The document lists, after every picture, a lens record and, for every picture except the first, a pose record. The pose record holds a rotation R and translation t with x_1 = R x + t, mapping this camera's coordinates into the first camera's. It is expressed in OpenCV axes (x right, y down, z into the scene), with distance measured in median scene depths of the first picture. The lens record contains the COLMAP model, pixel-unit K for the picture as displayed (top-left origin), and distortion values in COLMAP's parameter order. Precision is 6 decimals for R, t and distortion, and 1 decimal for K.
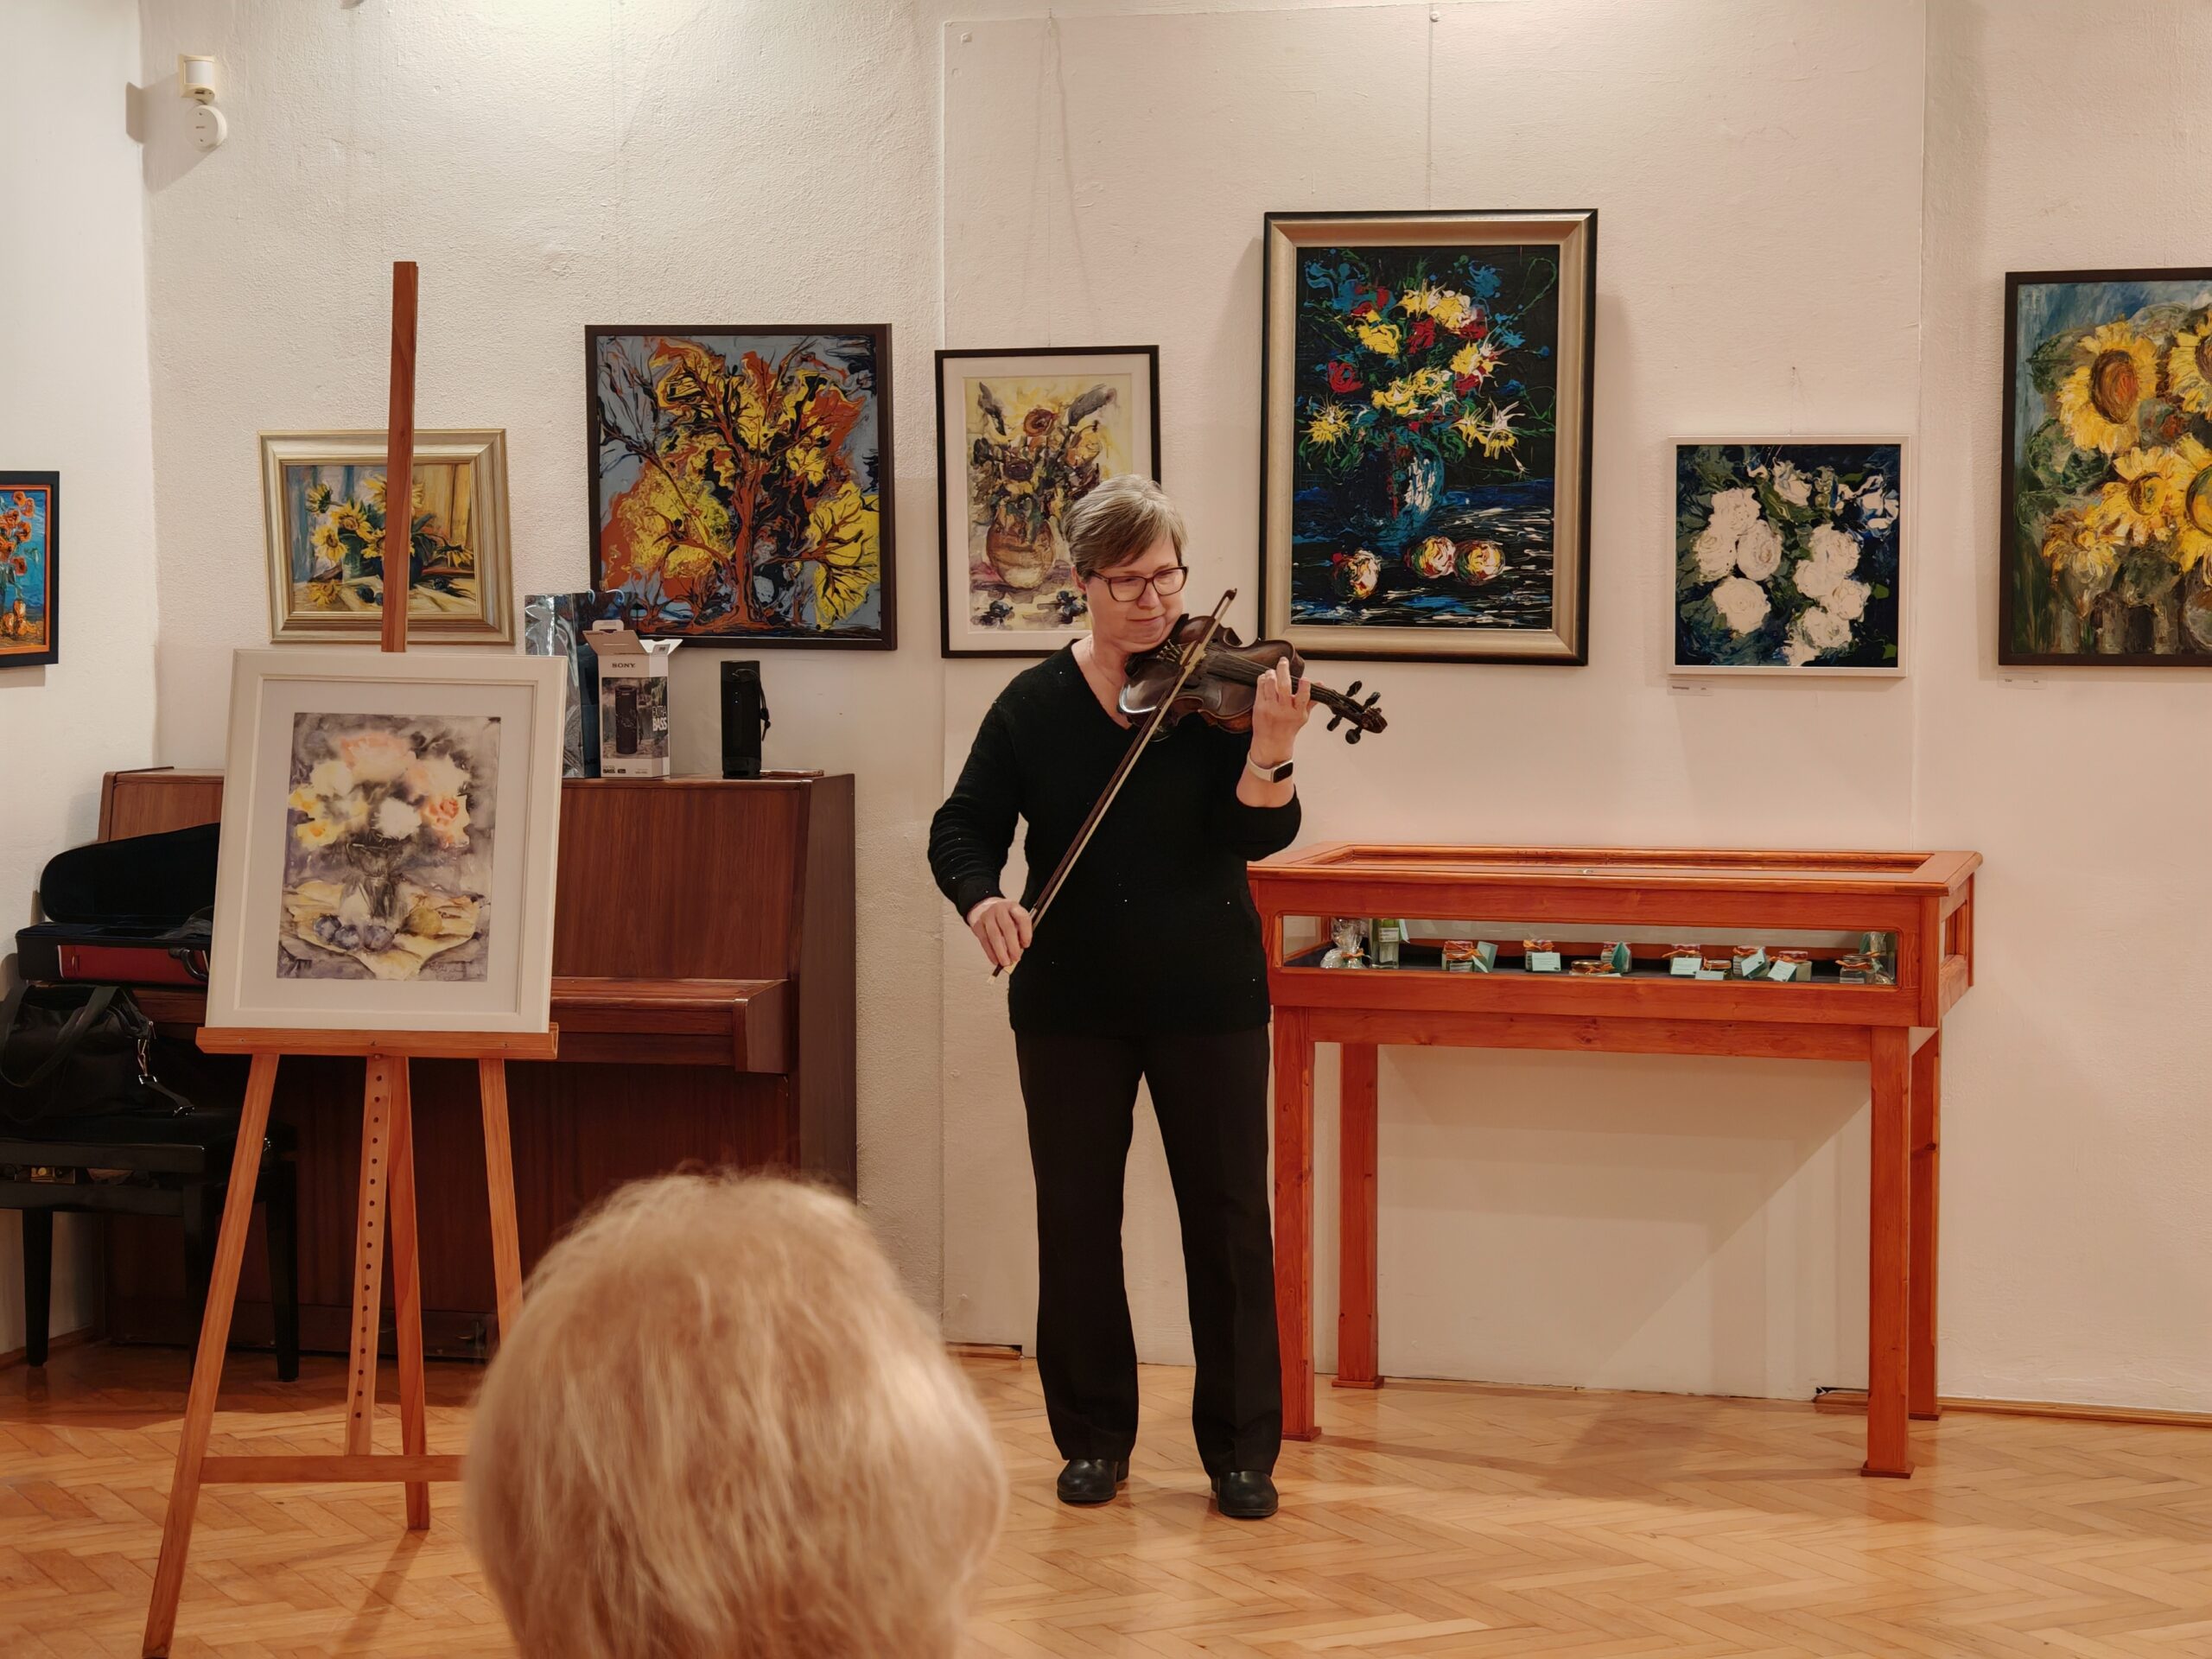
lens RADIAL K [[4355.6, 0, 1106.0], [0, 4355.6, 829.5], [0, 0, 1]] dist [0.119597, -0.314287]
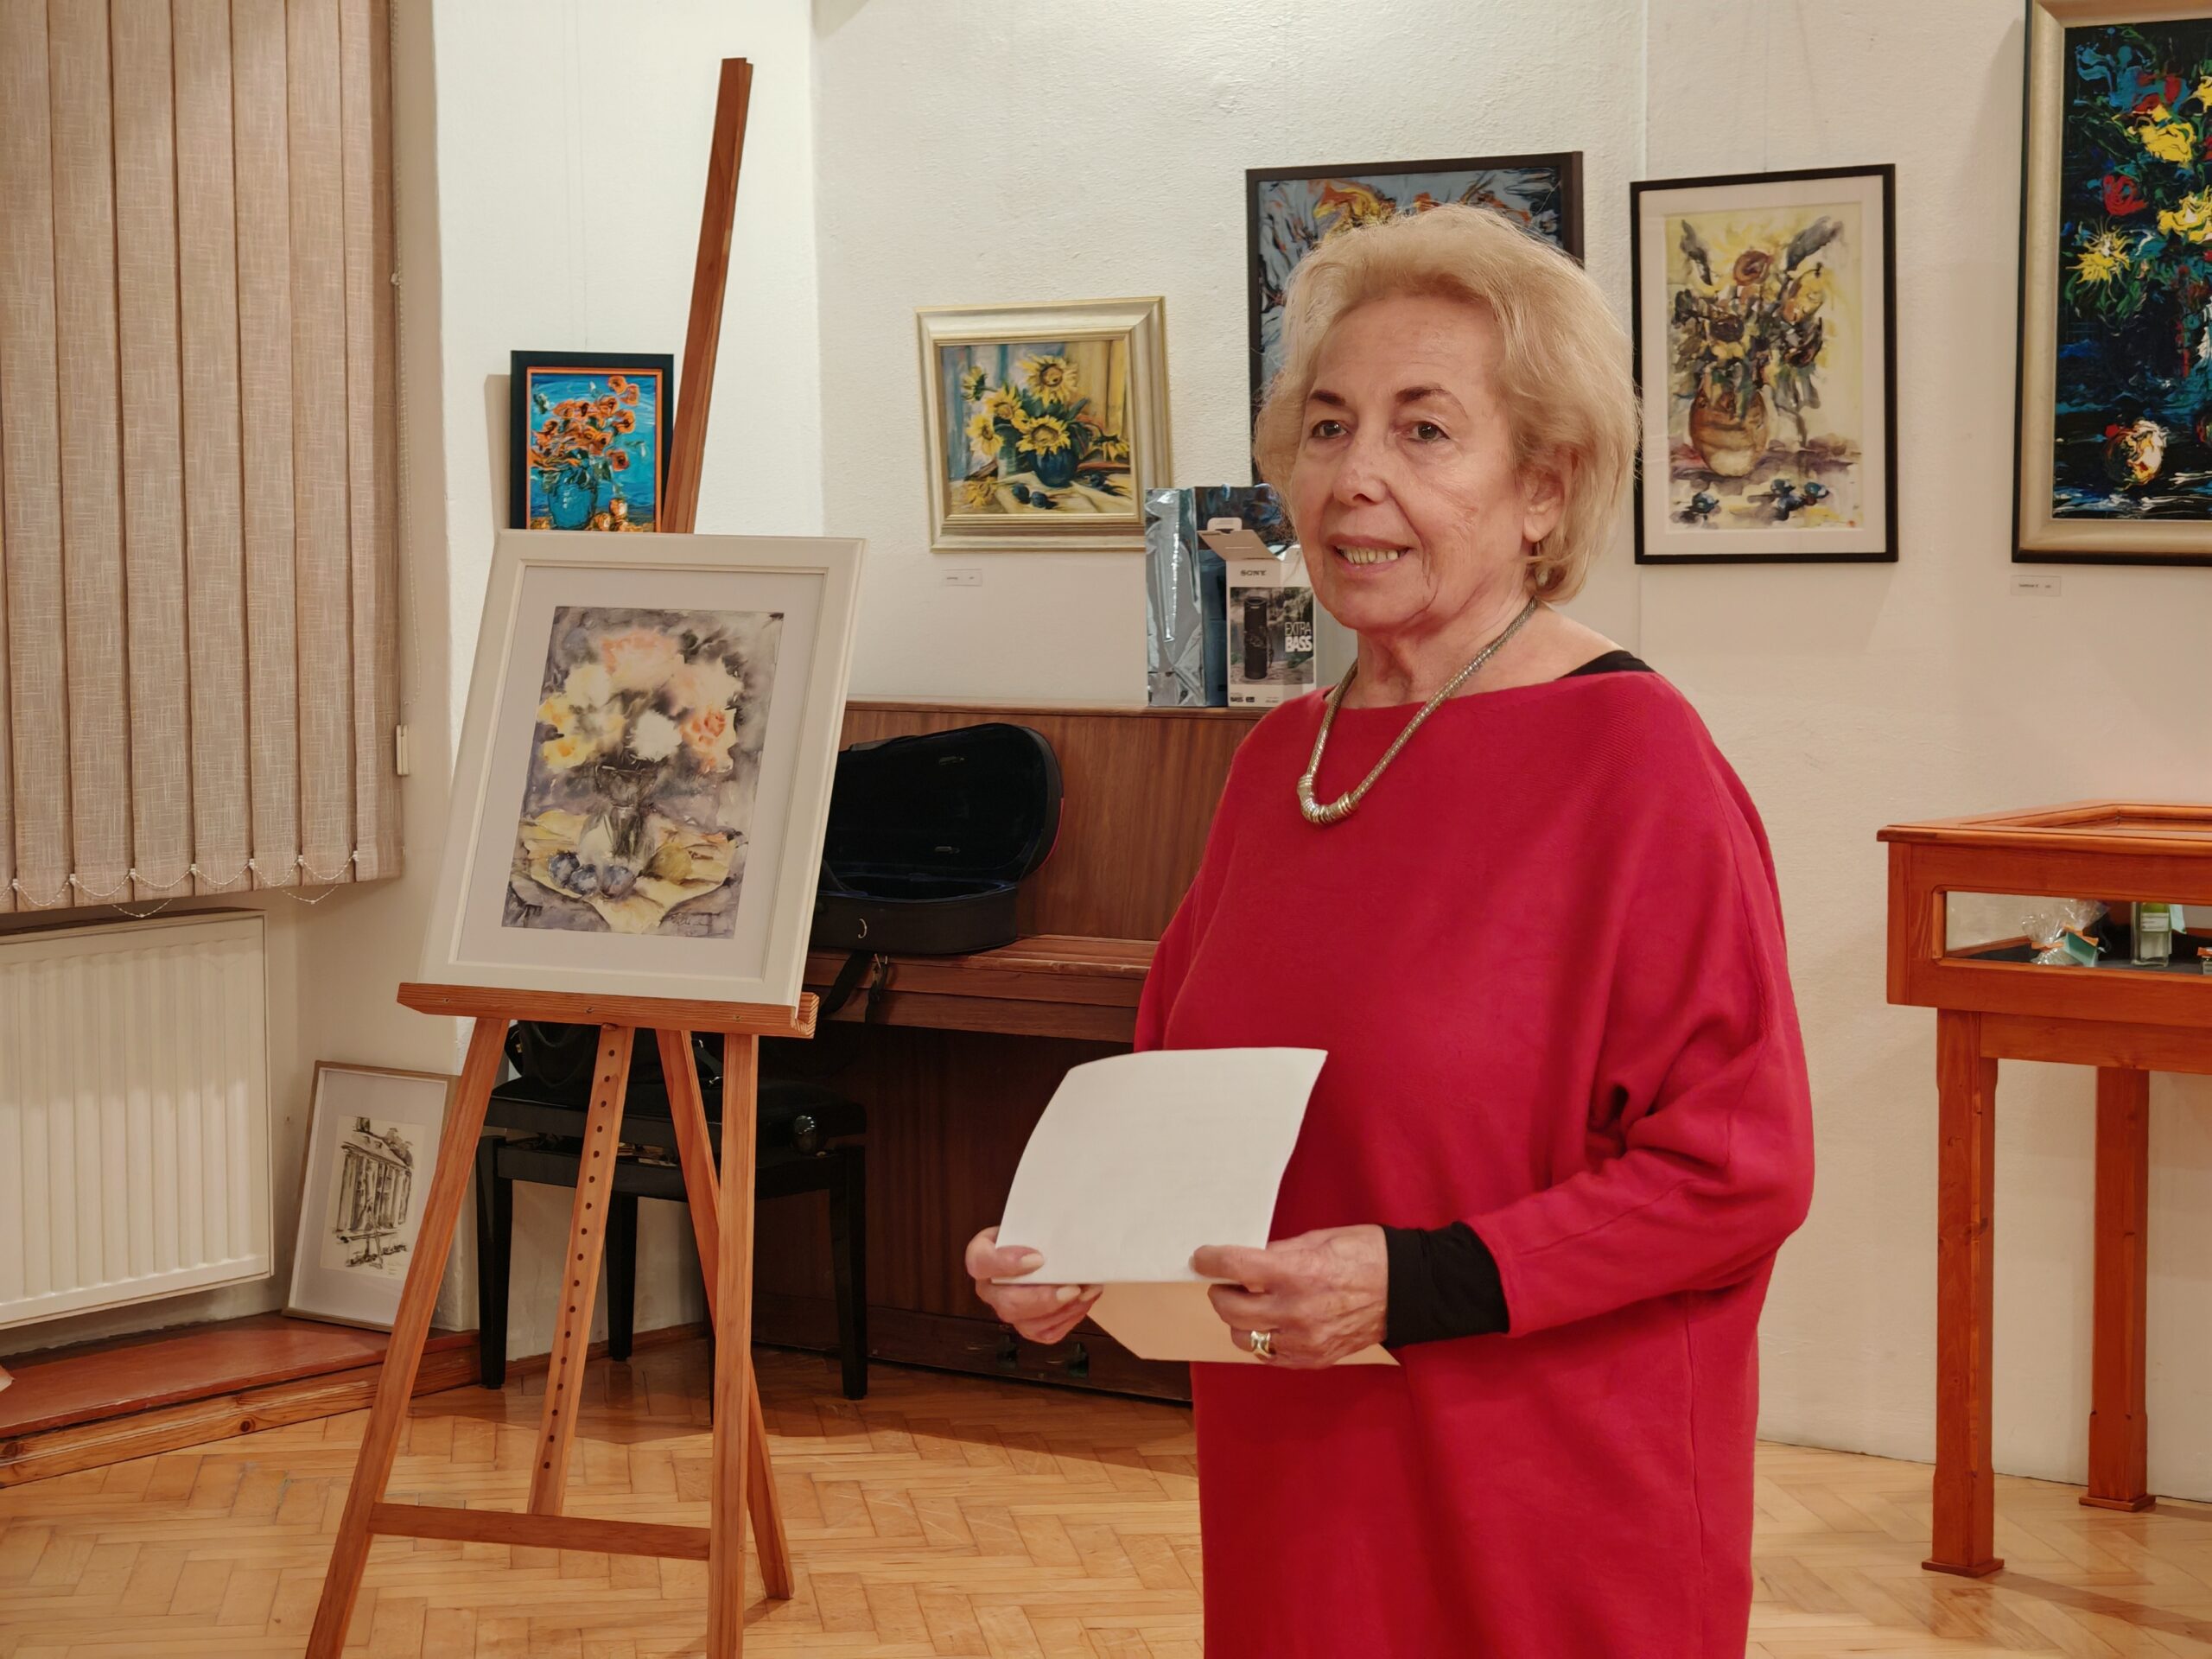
lens RADIAL K [[4355.6, 0, 1106.0], [0, 4355.6, 829.5], [0, 0, 1]] dist [0.119597, -0.314287]
pose [[0.933915, 0.022326, -0.356798, 0.164282], [-0.020465, 0.999750, 0.008991, 0.004677], [0.356910, -0.001095, 0.934138, 0.213303]]
